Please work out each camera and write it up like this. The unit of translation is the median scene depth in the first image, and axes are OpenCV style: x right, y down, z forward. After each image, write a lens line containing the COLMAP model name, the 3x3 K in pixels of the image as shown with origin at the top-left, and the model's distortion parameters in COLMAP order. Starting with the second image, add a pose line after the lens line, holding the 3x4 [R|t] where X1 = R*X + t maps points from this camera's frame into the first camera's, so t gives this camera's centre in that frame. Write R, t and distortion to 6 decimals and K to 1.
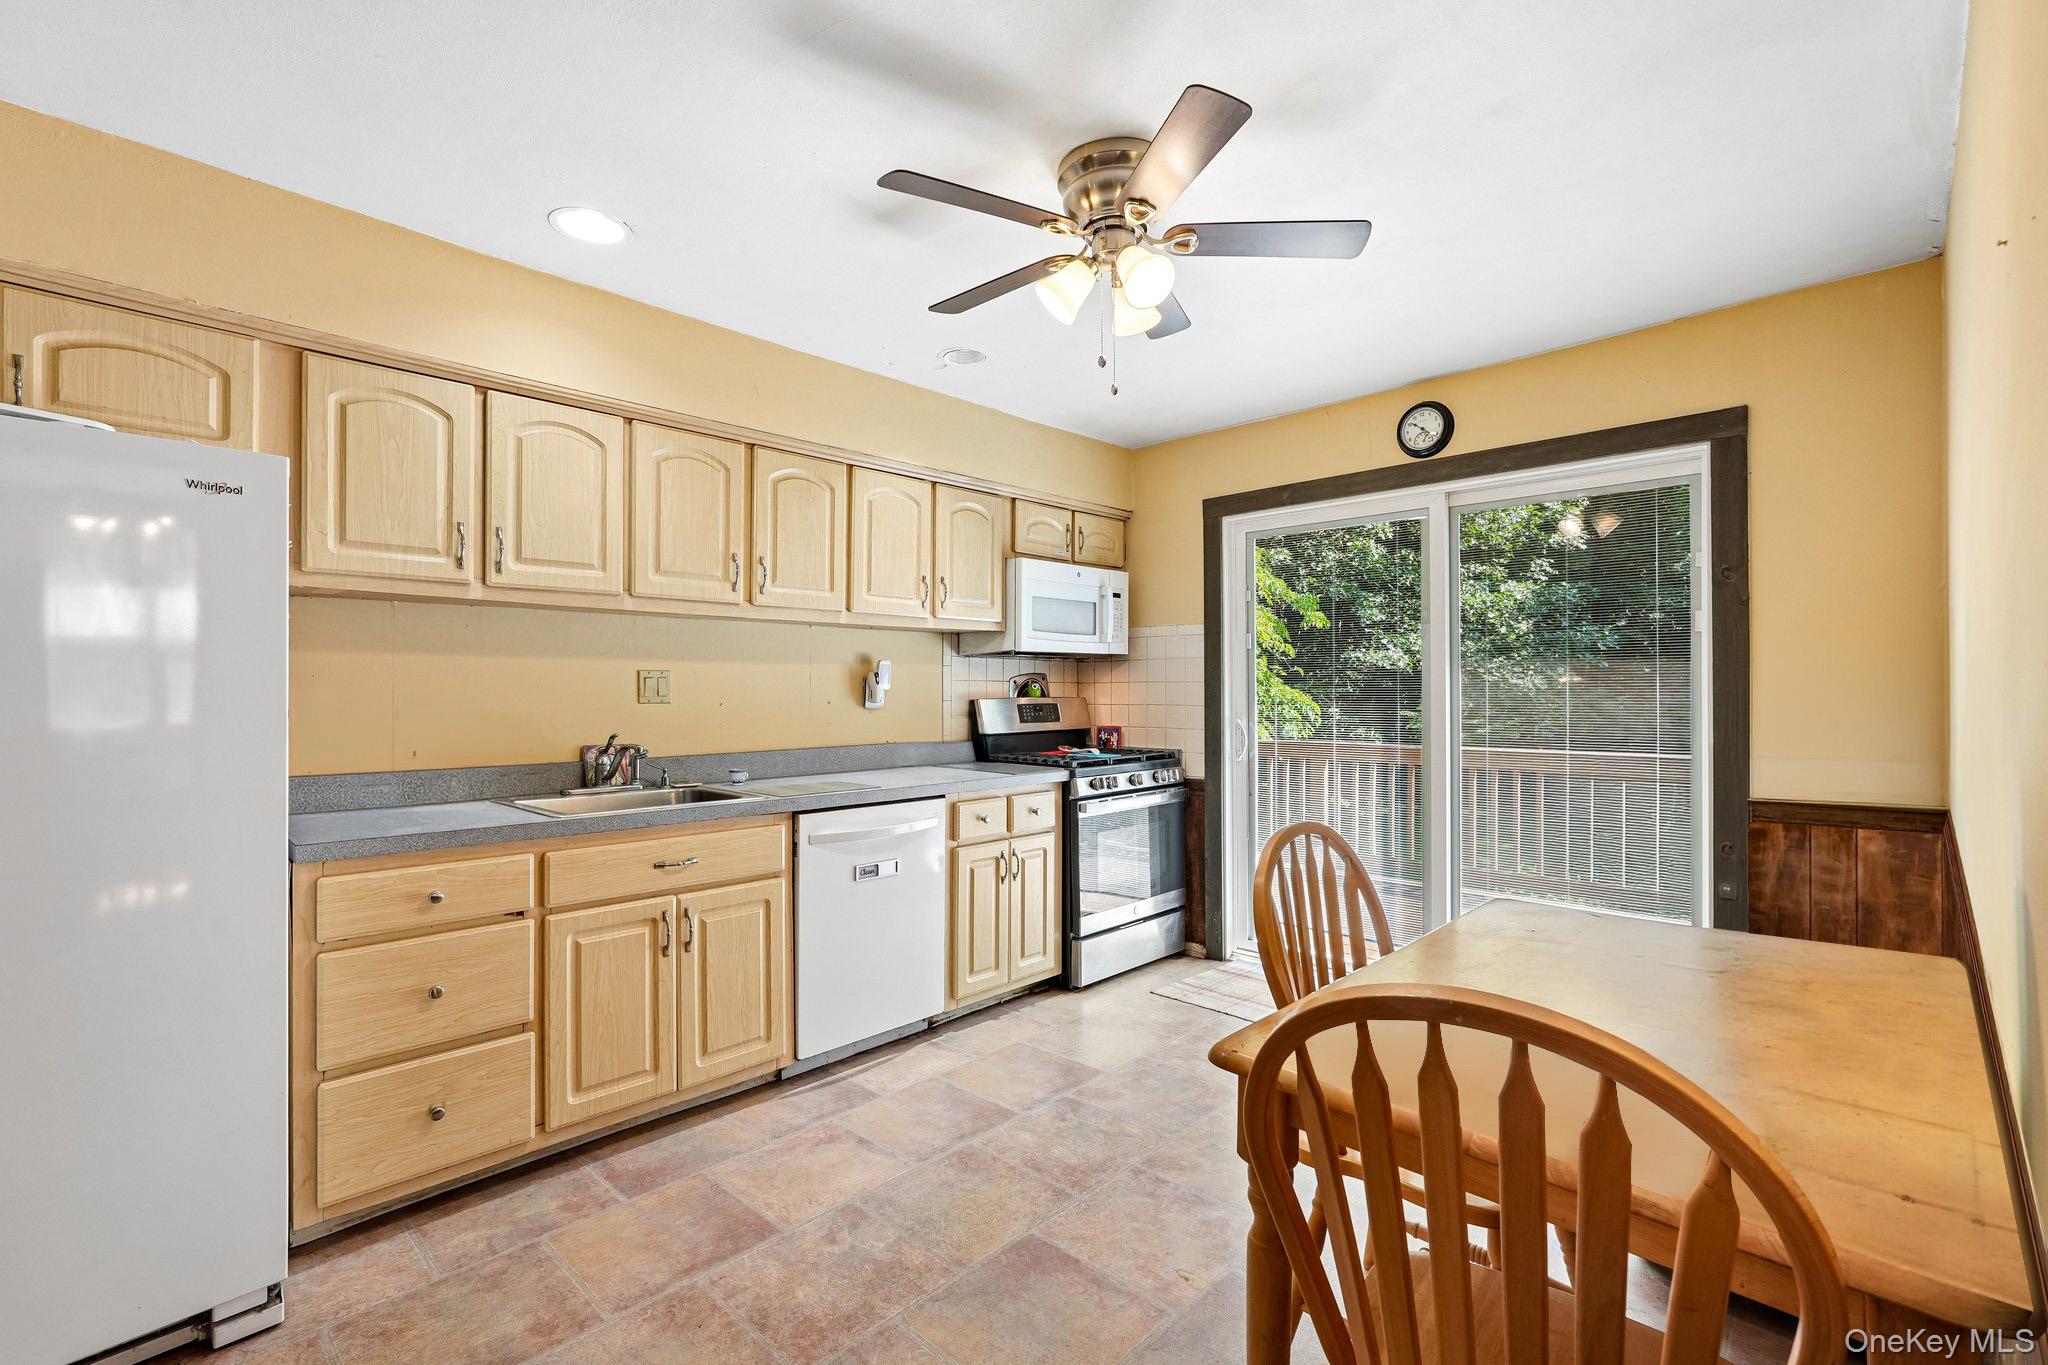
lens RADIAL K [[912.7, 0, 1006.1], [0, 912.7, 684.8], [0, 0, 1]] dist [-0.018602, 0.008526]
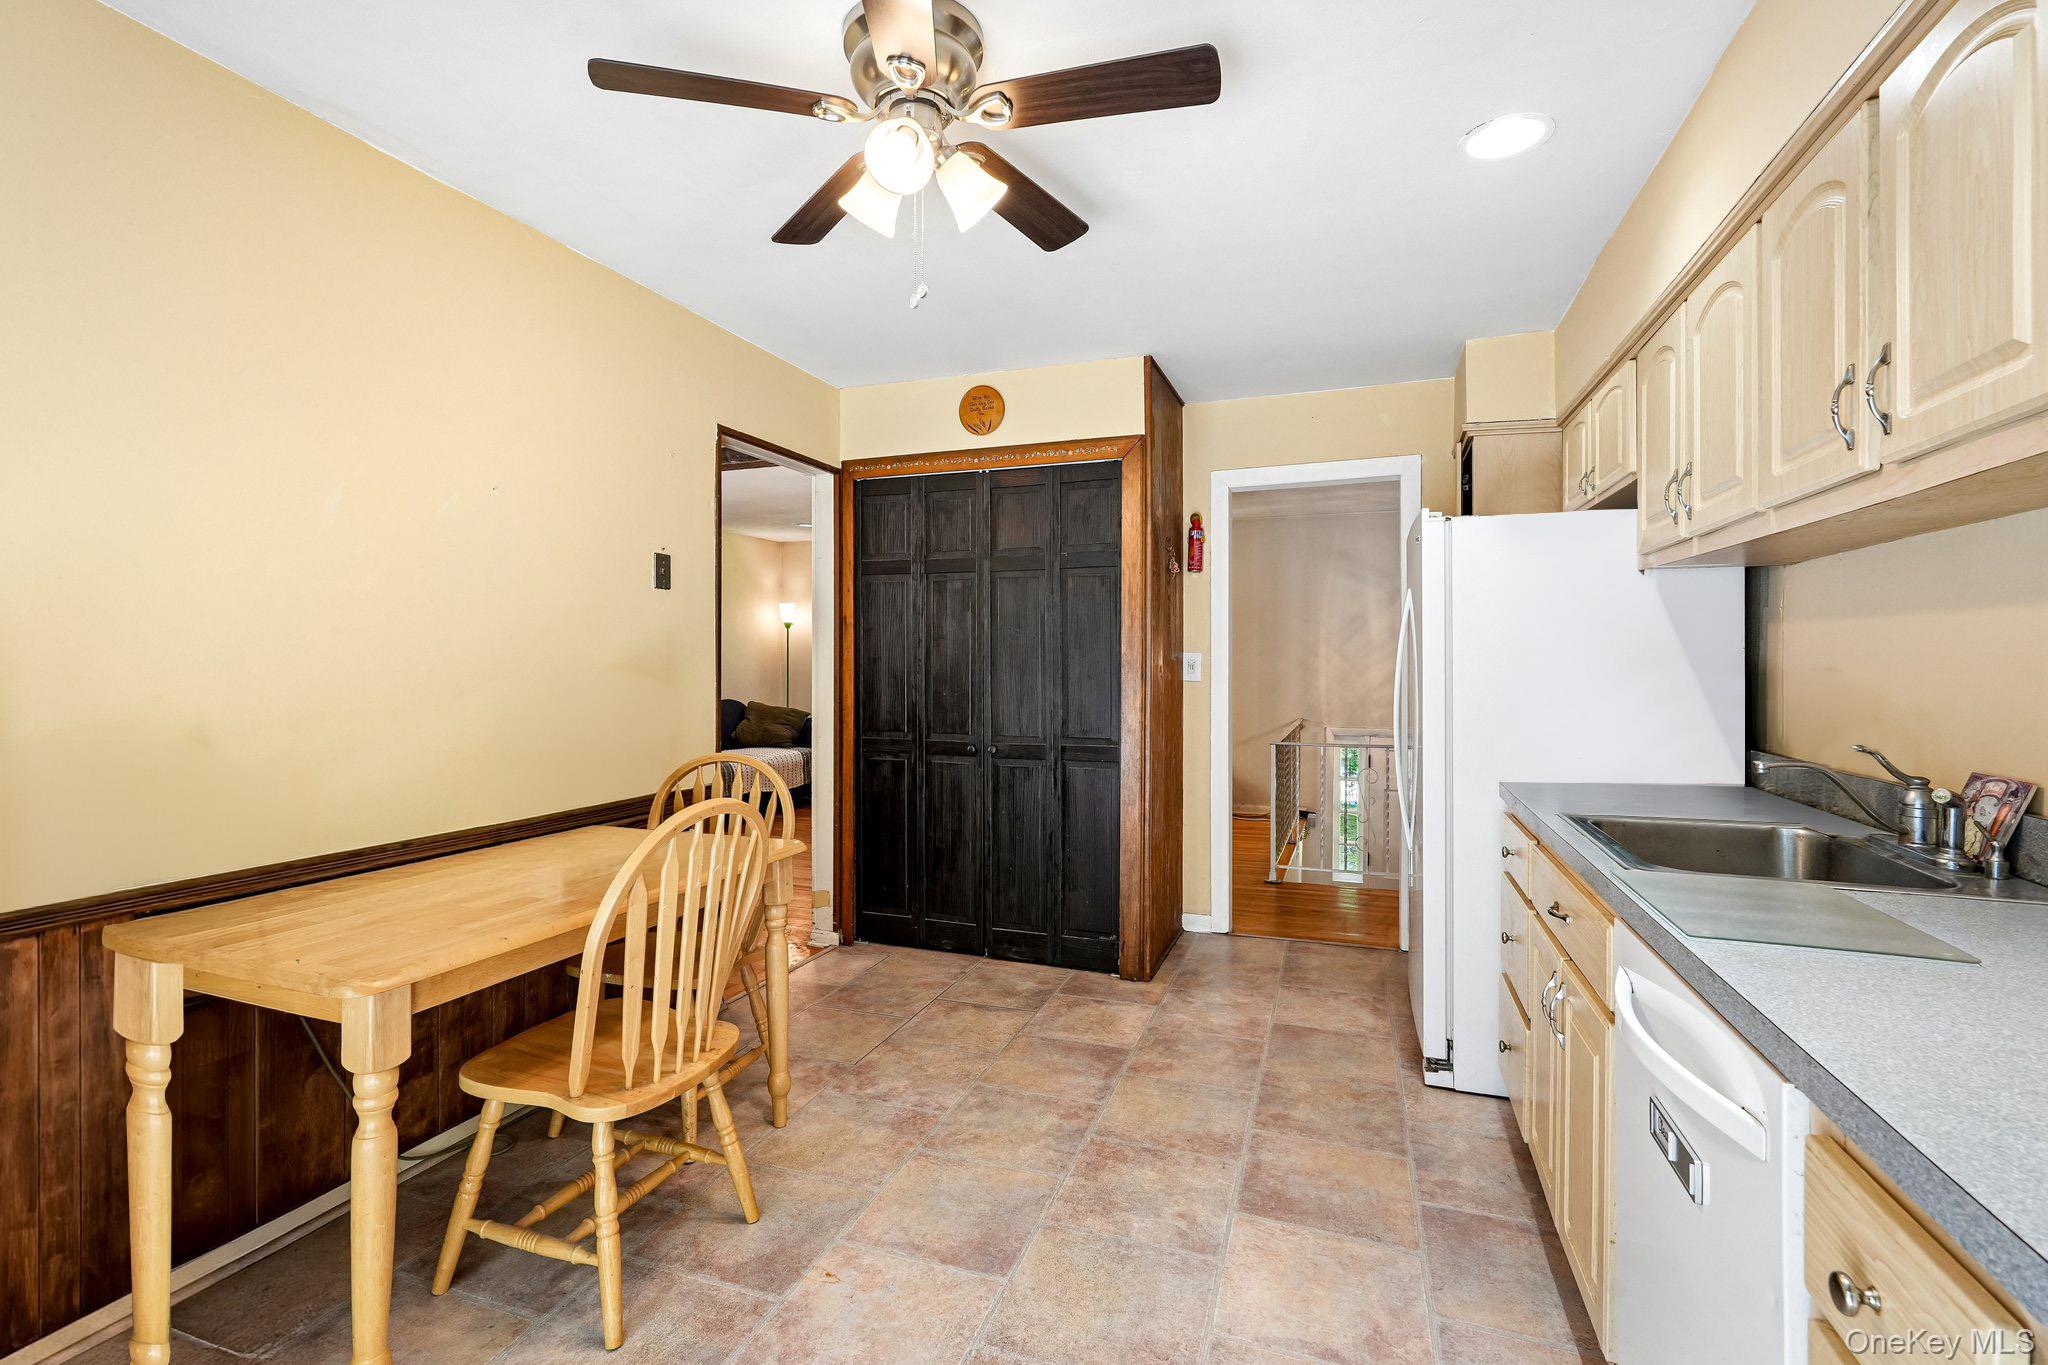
lens RADIAL K [[912.7, 0, 1012.6], [0, 912.7, 672.7], [0, 0, 1]] dist [-0.018602, 0.008526]
pose [[-0.909425, 0.004579, -0.415843, 0.273383], [0.000387, 0.999948, 0.010163, 0.003413], [0.415868, 0.009082, -0.909380, 1.274214]]
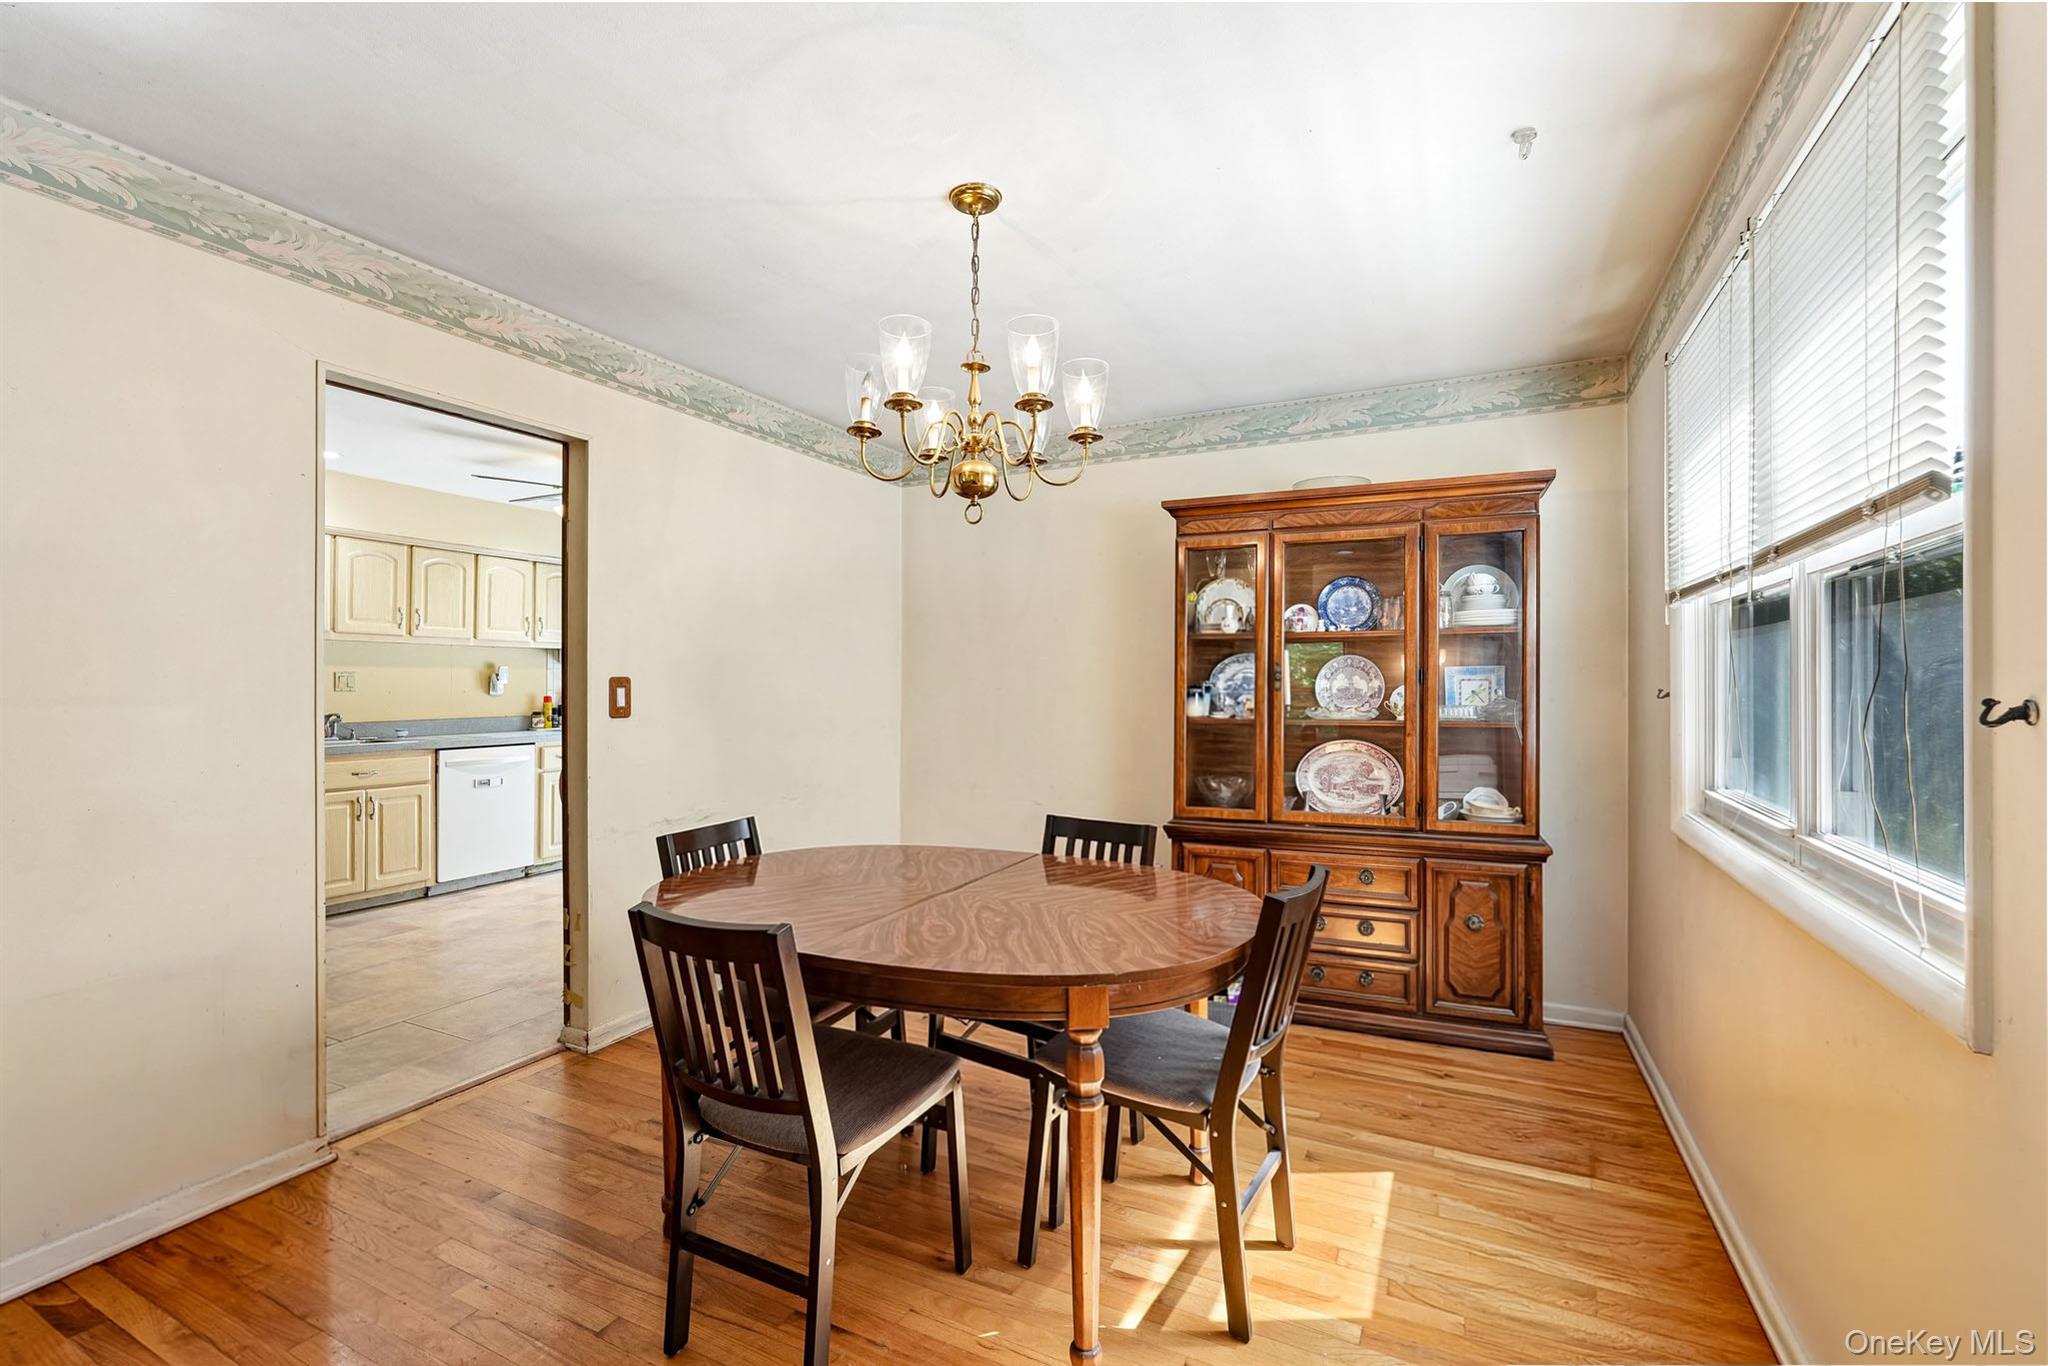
lens RADIAL K [[912.7, 0, 996.7], [0, 912.7, 679.9], [0, 0, 1]] dist [-0.018602, 0.008526]
pose [[0.954924, 0.003158, 0.296833, 0.302109], [-0.002449, 0.999993, -0.002762, 0.000230], [-0.296840, 0.001911, 0.954925, -1.083020]]
